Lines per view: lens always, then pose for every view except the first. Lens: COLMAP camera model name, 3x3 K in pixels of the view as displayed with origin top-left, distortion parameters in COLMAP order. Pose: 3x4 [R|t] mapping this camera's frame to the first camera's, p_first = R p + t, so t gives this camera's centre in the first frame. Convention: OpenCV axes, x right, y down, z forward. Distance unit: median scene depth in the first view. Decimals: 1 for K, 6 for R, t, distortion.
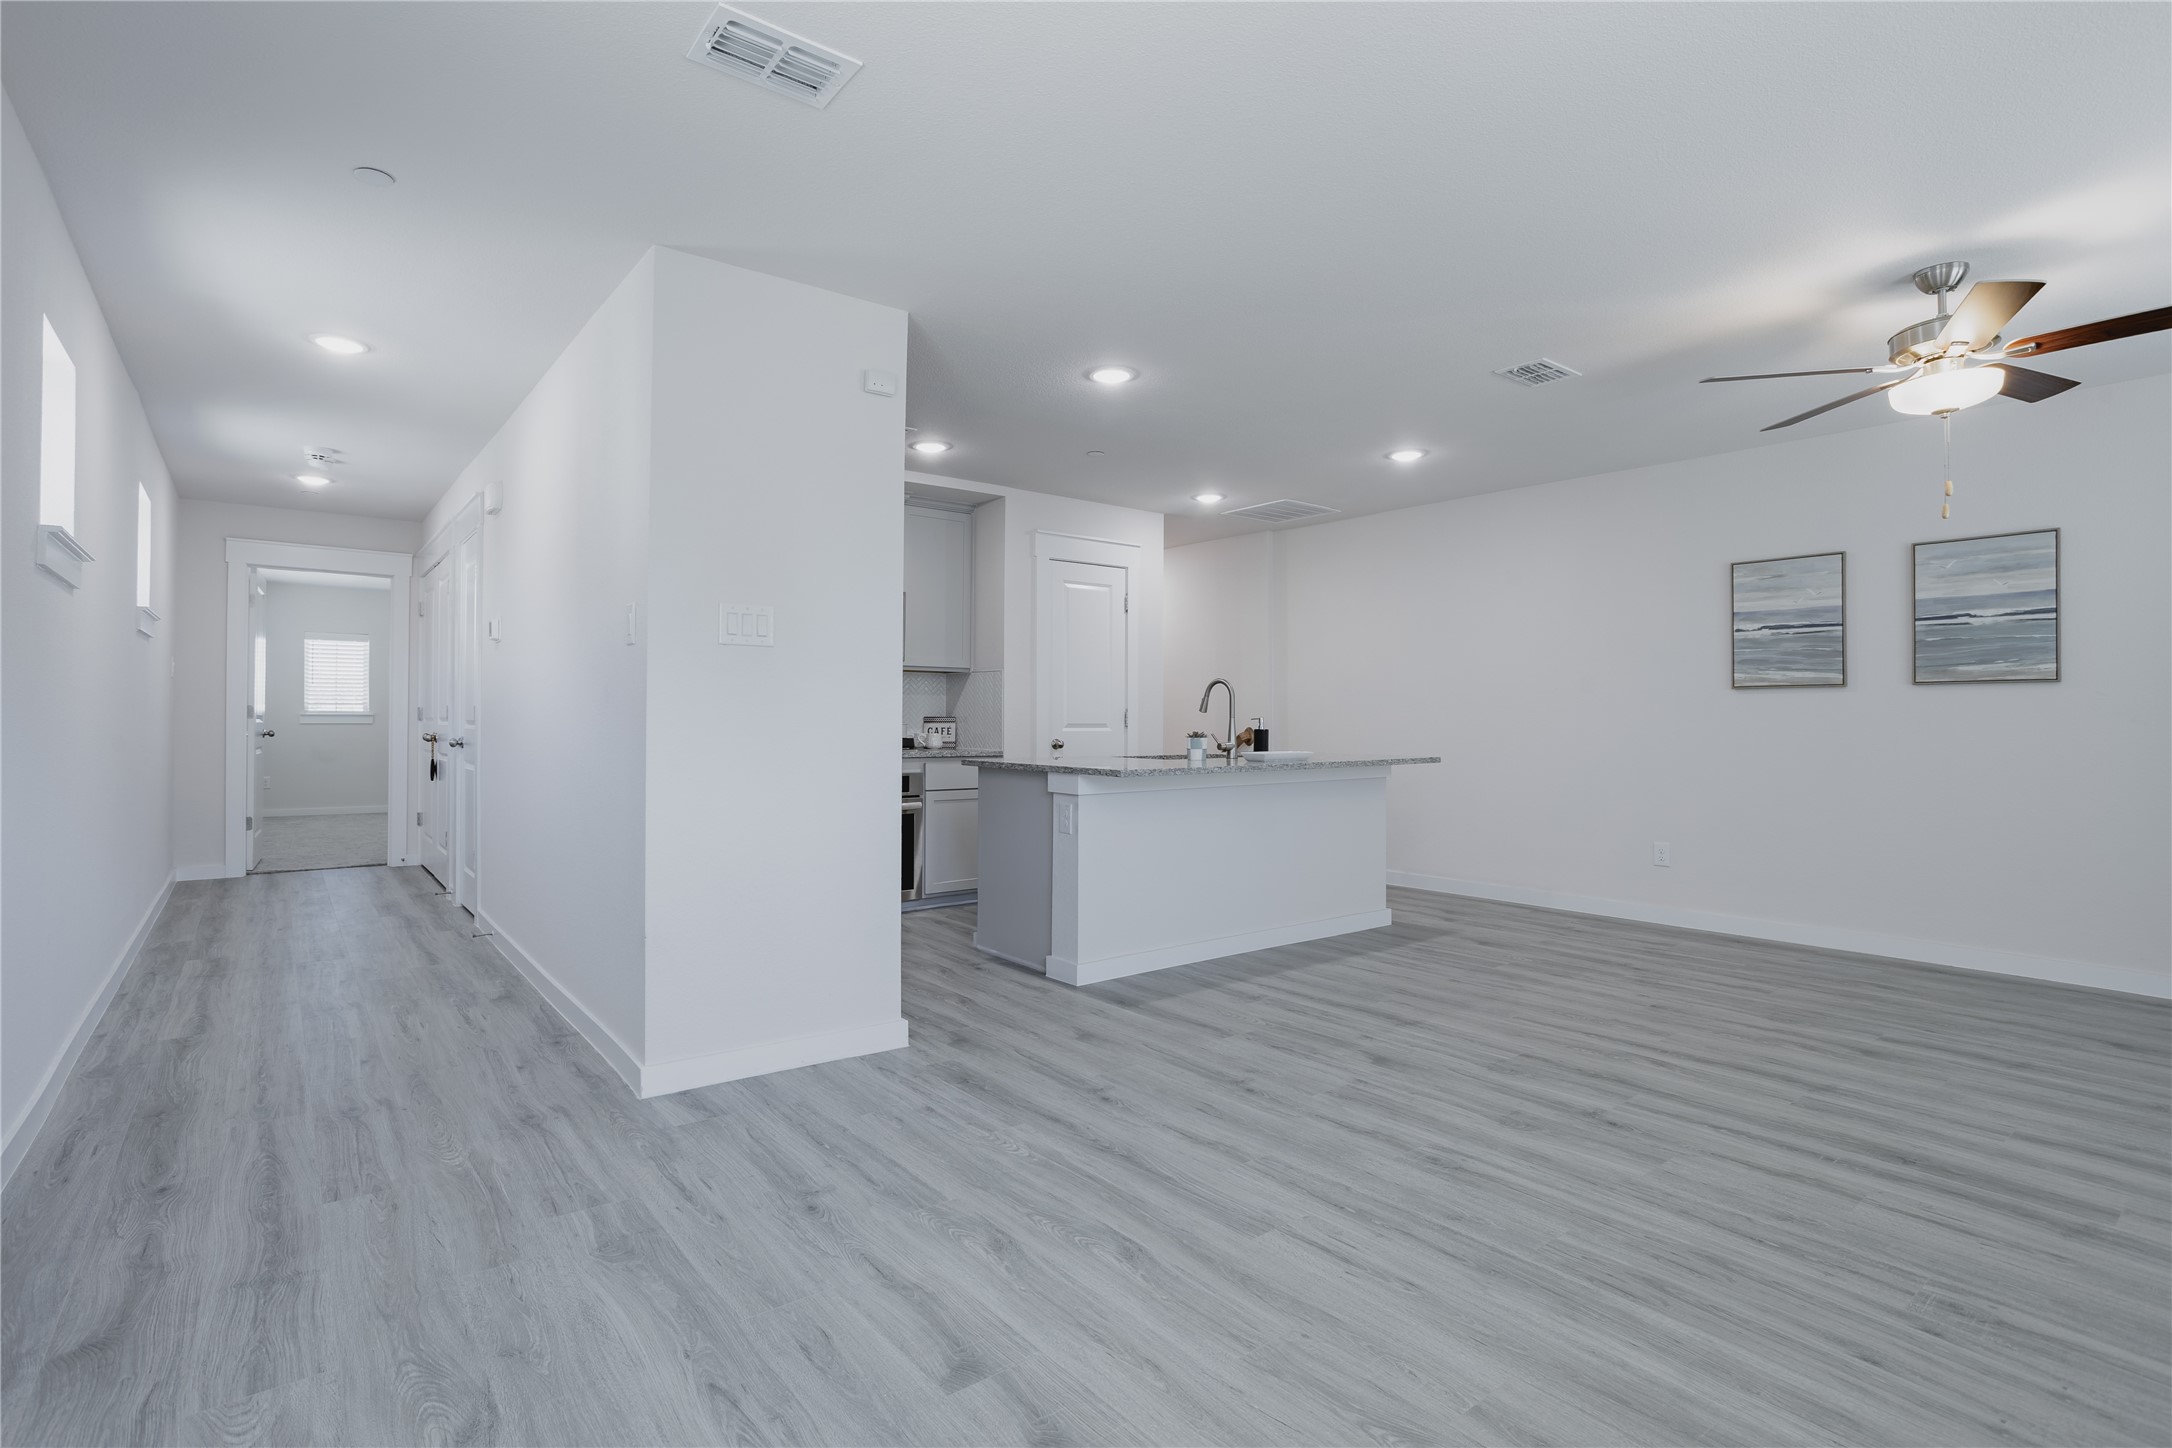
lens RADIAL K [[1020.5, 0, 1100.0], [0, 1020.5, 712.0], [0, 0, 1]] dist [-0.046356, 0.029839]
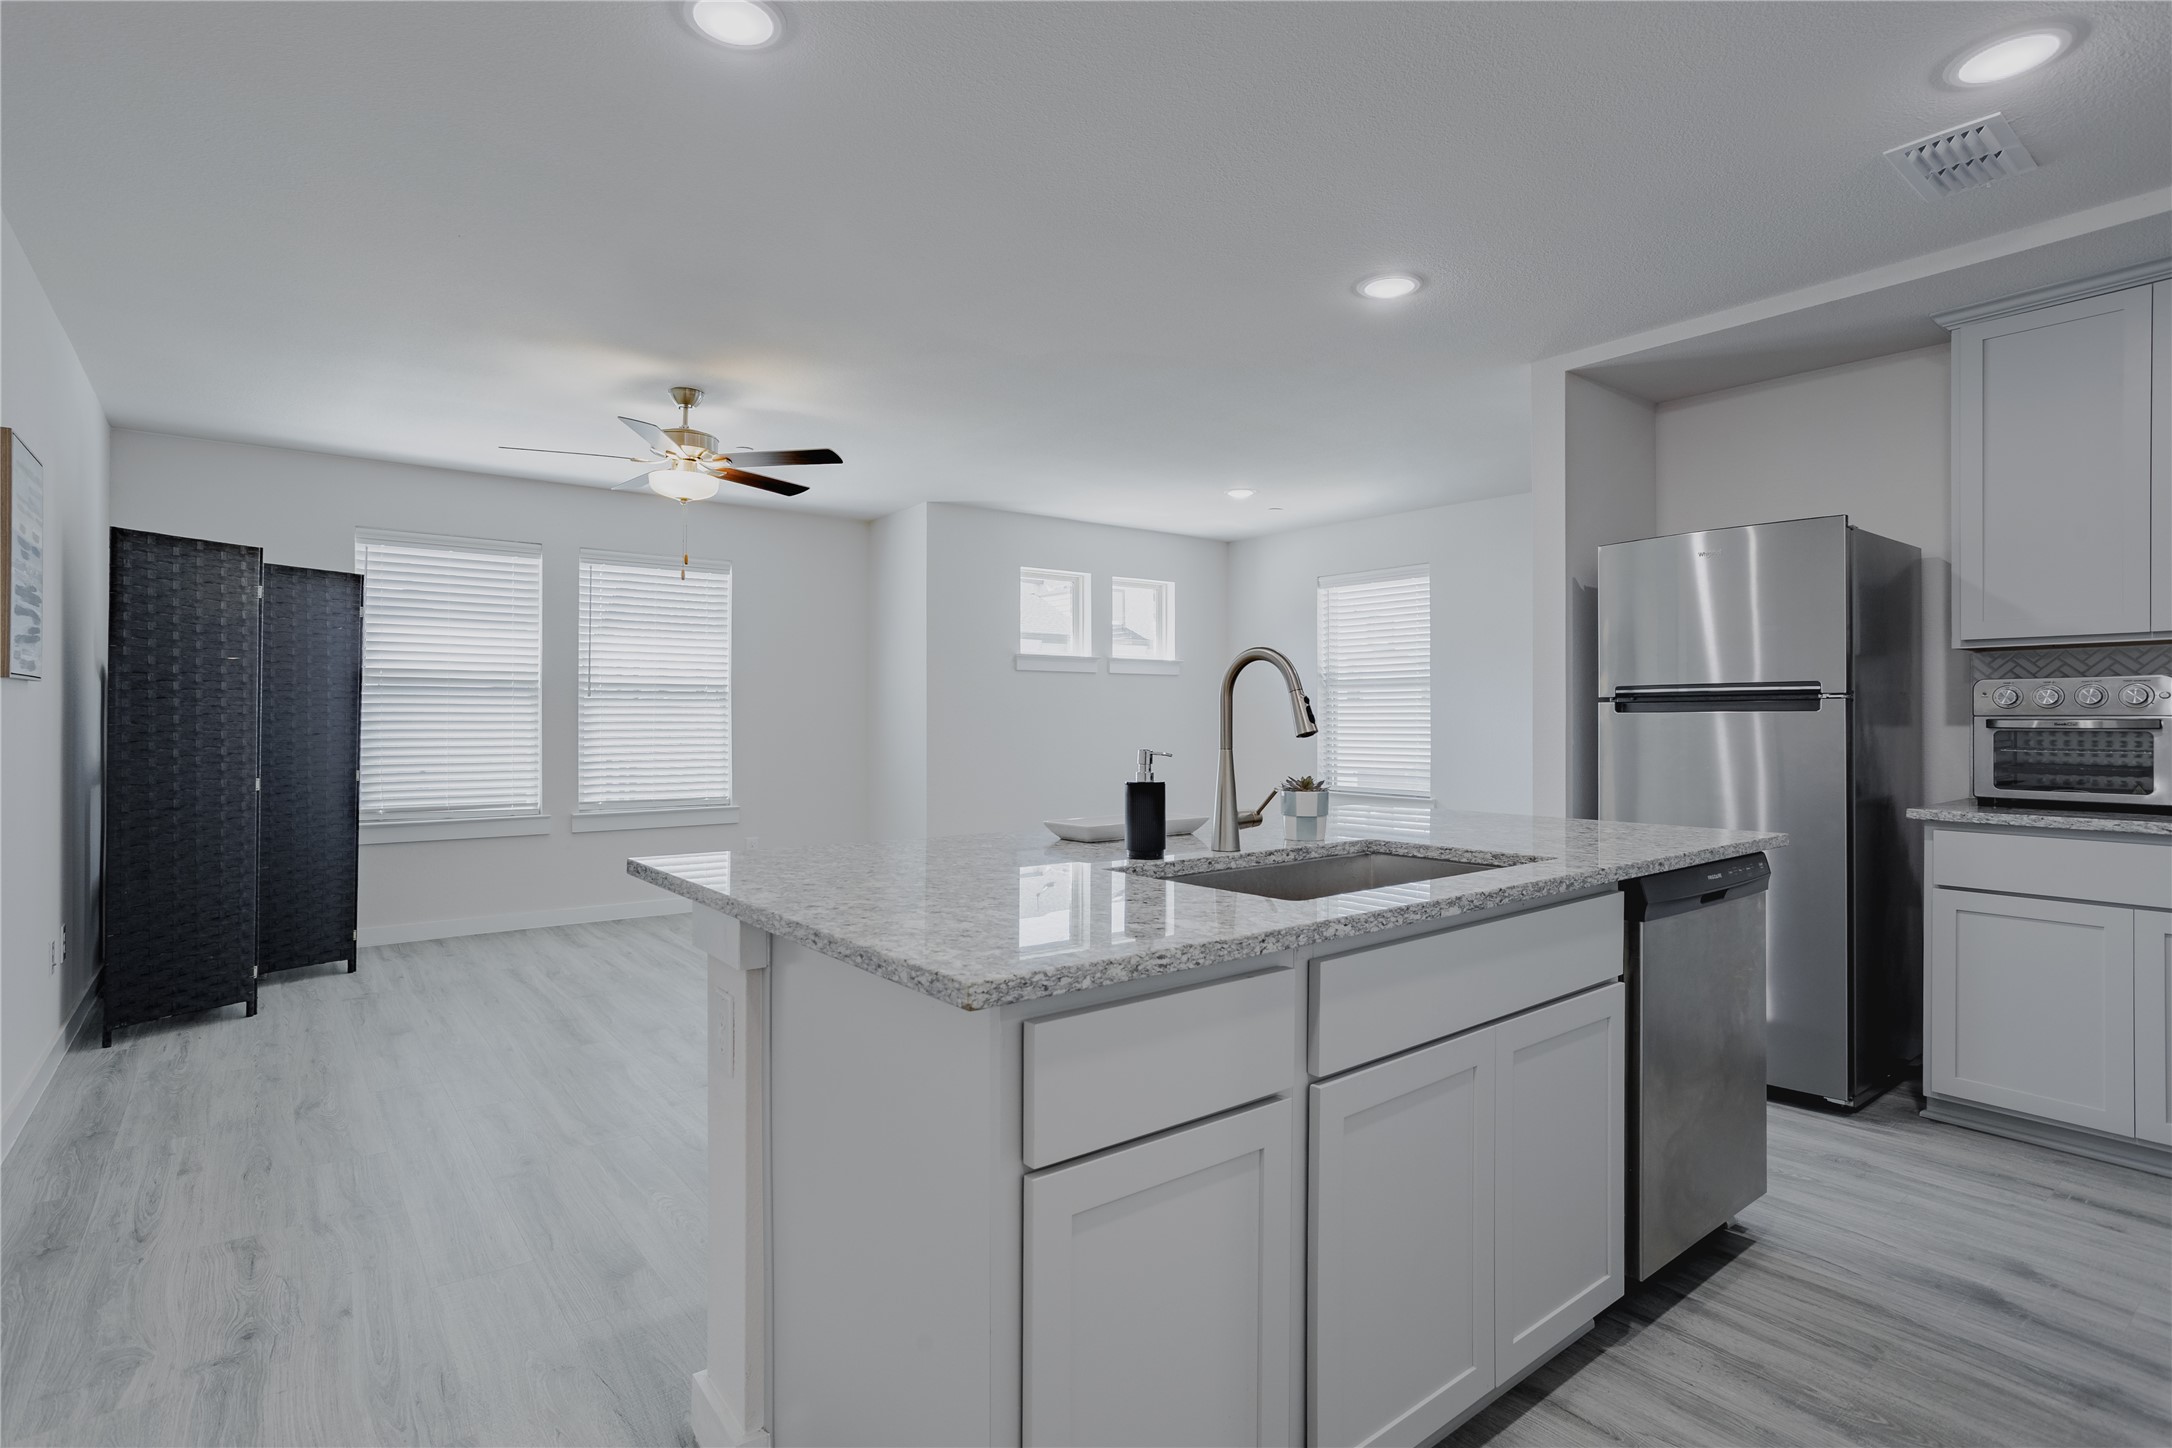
lens RADIAL K [[1100.7, 0, 1075.7], [0, 1100.7, 717.2], [0, 0, 1]] dist [-0.048189, 0.039534]
pose [[-0.999915, -0.004465, 0.012210, 0.287648], [-0.004547, 0.999967, -0.006755, -0.003022], [-0.012180, -0.006810, -0.999903, 2.231065]]
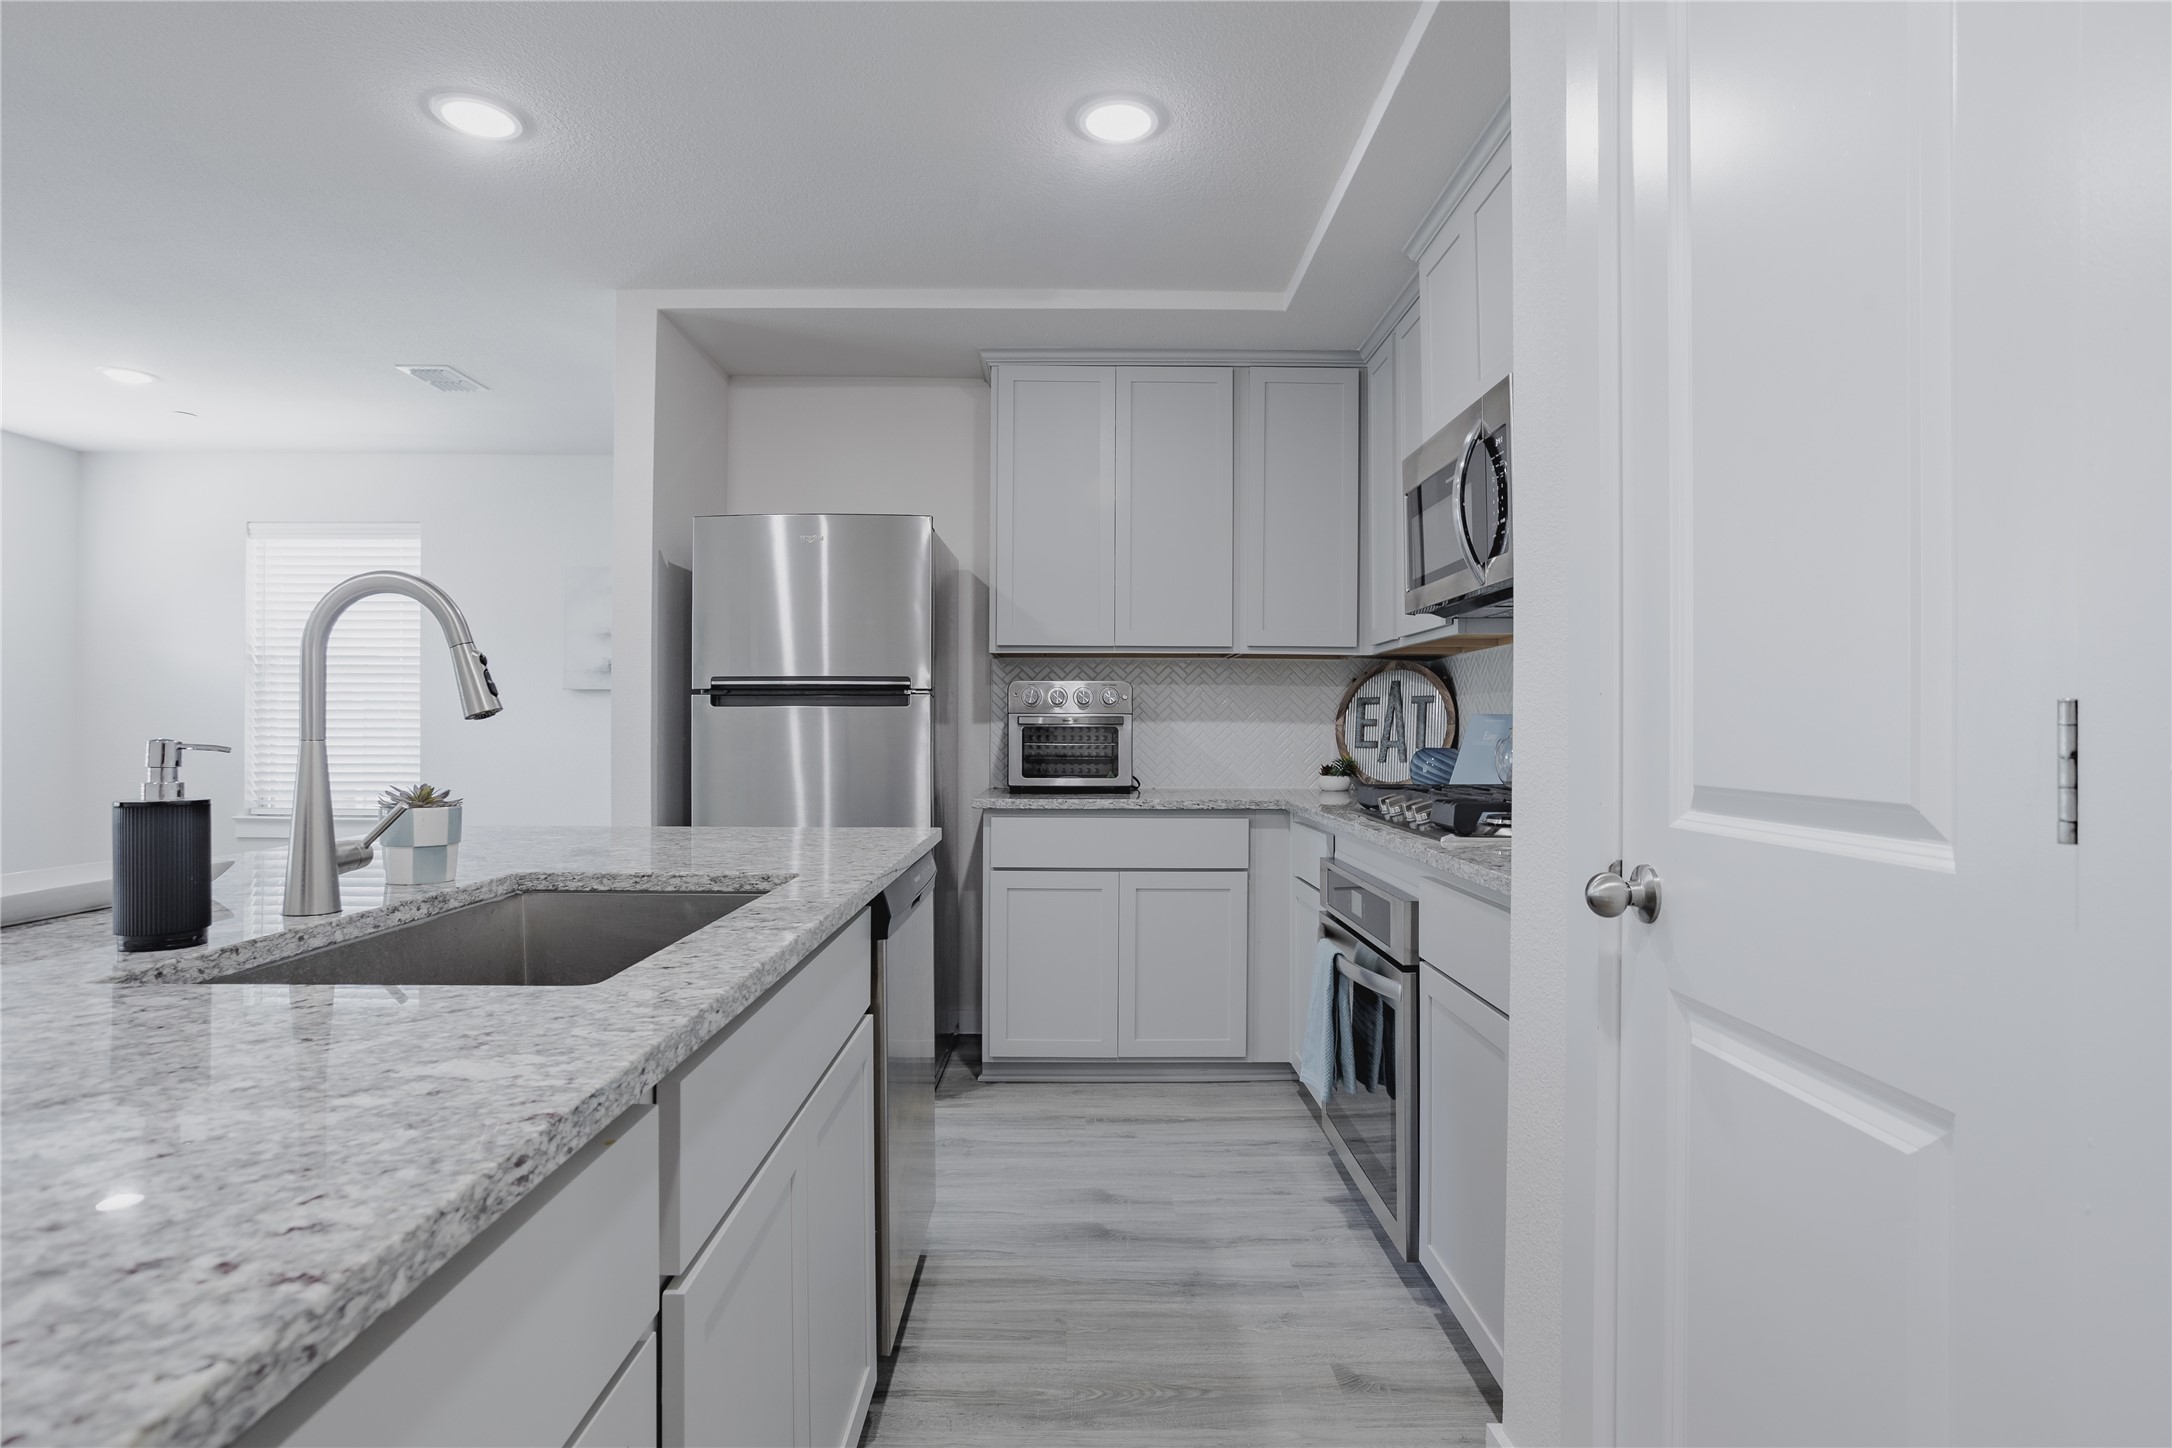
lens RADIAL K [[1161.7, 0, 1124.8], [0, 1161.7, 727.5], [0, 0, 1]] dist [-0.054122, 0.029730]
pose [[-0.617143, -0.007497, -0.786815, 0.341106], [-0.002205, 0.999967, -0.007798, 0.008541], [0.786848, -0.003077, -0.617139, 2.053258]]
